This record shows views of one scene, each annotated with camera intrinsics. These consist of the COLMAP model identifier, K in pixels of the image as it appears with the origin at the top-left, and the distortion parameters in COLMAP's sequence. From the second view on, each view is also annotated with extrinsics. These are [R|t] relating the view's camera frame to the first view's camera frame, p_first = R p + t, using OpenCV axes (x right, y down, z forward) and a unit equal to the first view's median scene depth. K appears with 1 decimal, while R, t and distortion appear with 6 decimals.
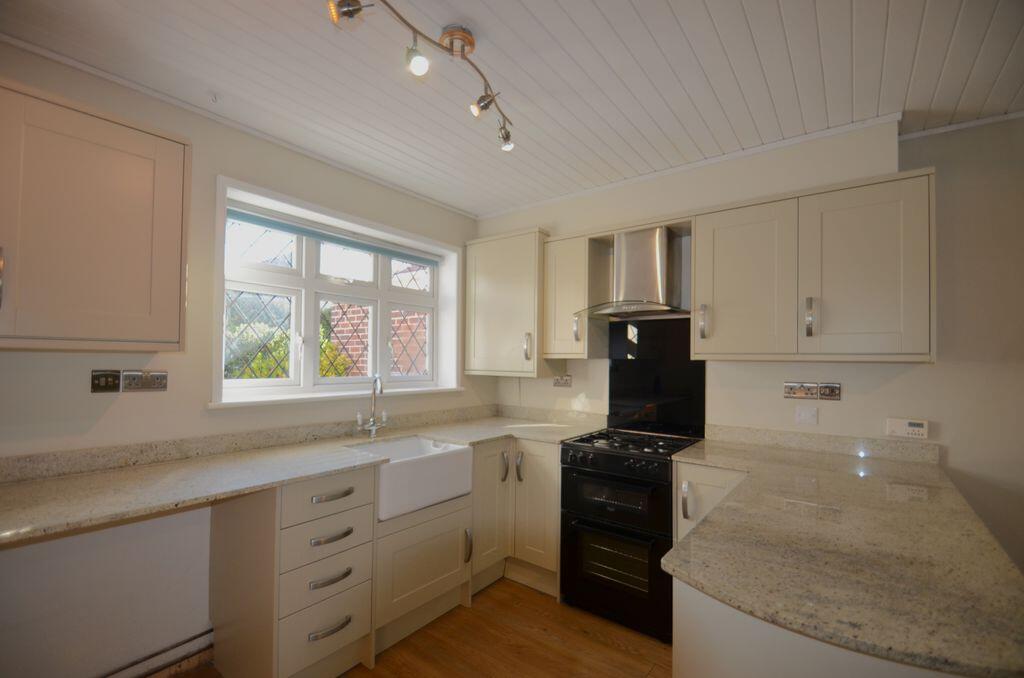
lens RADIAL K [[450.5, 0, 505.9], [0, 450.5, 357.4], [0, 0, 1]] dist [-0.000651, -0.000263]
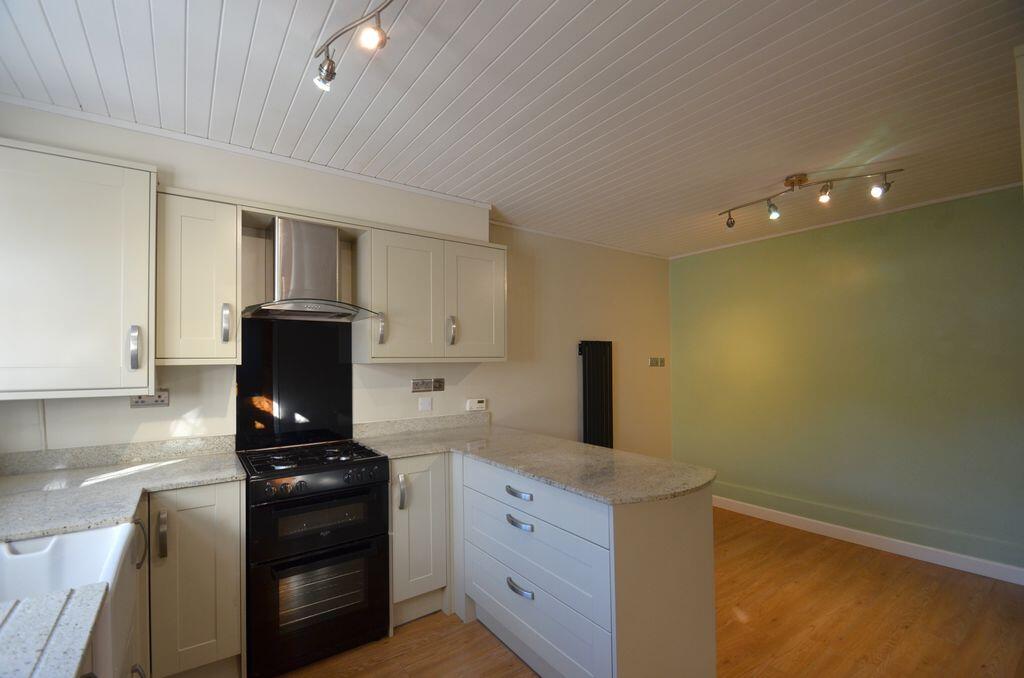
lens RADIAL K [[450.5, 0, 505.9], [0, 450.5, 357.4], [0, 0, 1]] dist [-0.000651, -0.000263]
pose [[0.285655, -0.004156, 0.958324, -0.446501], [0.010318, 0.999946, 0.001261, -0.005921], [-0.958277, 0.009527, 0.285682, 0.347040]]
